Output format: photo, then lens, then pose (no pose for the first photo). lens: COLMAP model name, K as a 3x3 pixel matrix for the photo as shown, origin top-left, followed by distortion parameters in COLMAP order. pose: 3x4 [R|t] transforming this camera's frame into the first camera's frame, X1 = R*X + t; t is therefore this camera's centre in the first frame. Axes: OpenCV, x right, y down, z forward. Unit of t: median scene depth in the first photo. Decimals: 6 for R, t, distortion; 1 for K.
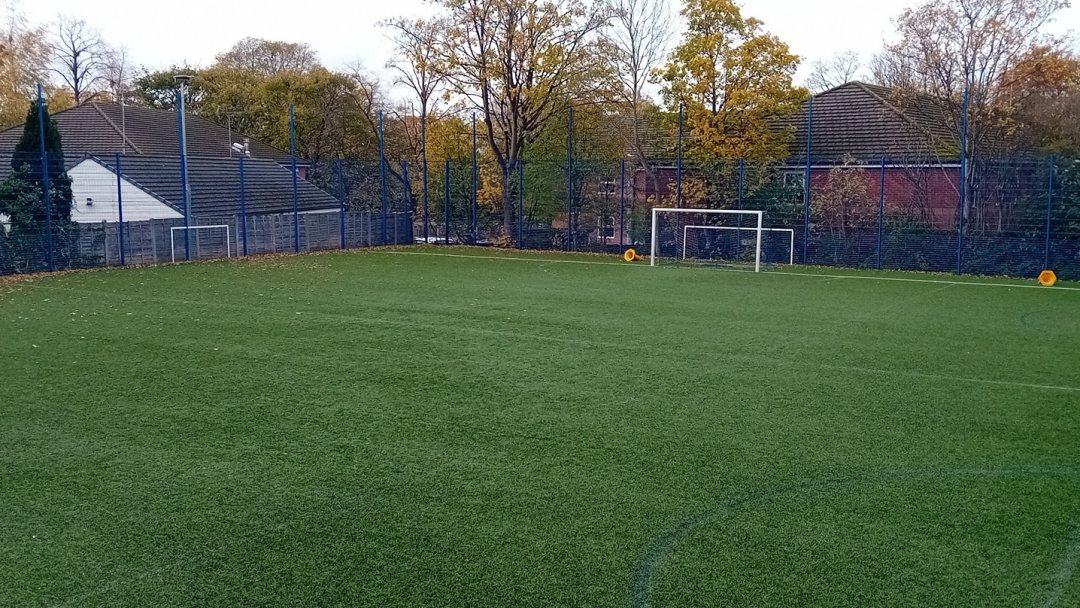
lens RADIAL K [[1109.4, 0, 544.4], [0, 1109.4, 302.8], [0, 0, 1]] dist [0.140676, -0.356657]
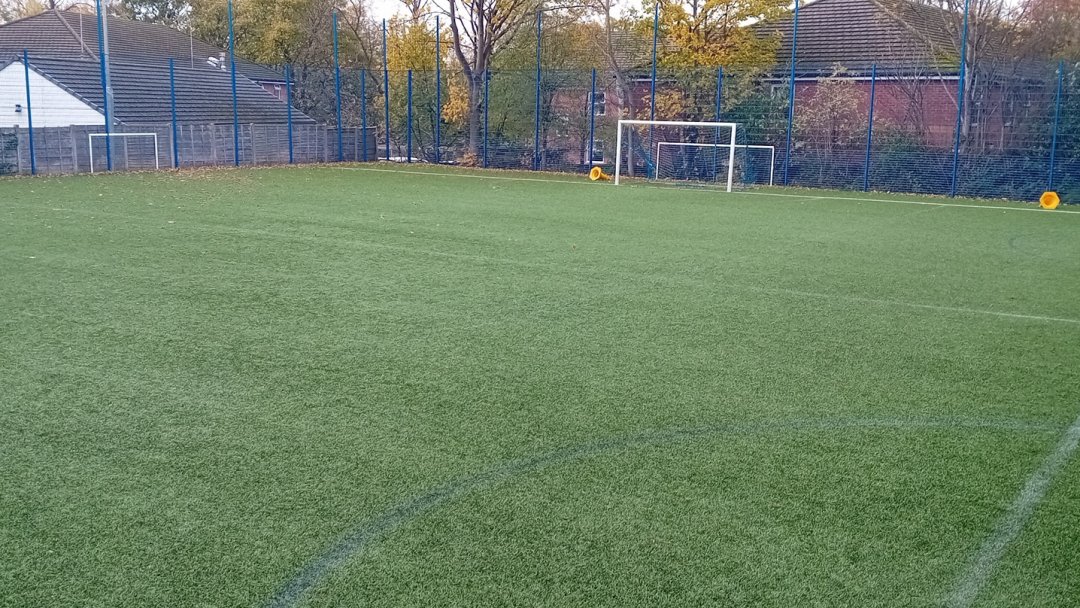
lens RADIAL K [[1109.4, 0, 544.4], [0, 1109.4, 302.8], [0, 0, 1]] dist [0.140676, -0.356657]
pose [[0.999749, 0.016106, -0.015579, 0.053436], [-0.015160, 0.998143, 0.059000, 0.010262], [0.016500, -0.058749, 0.998136, 0.085943]]
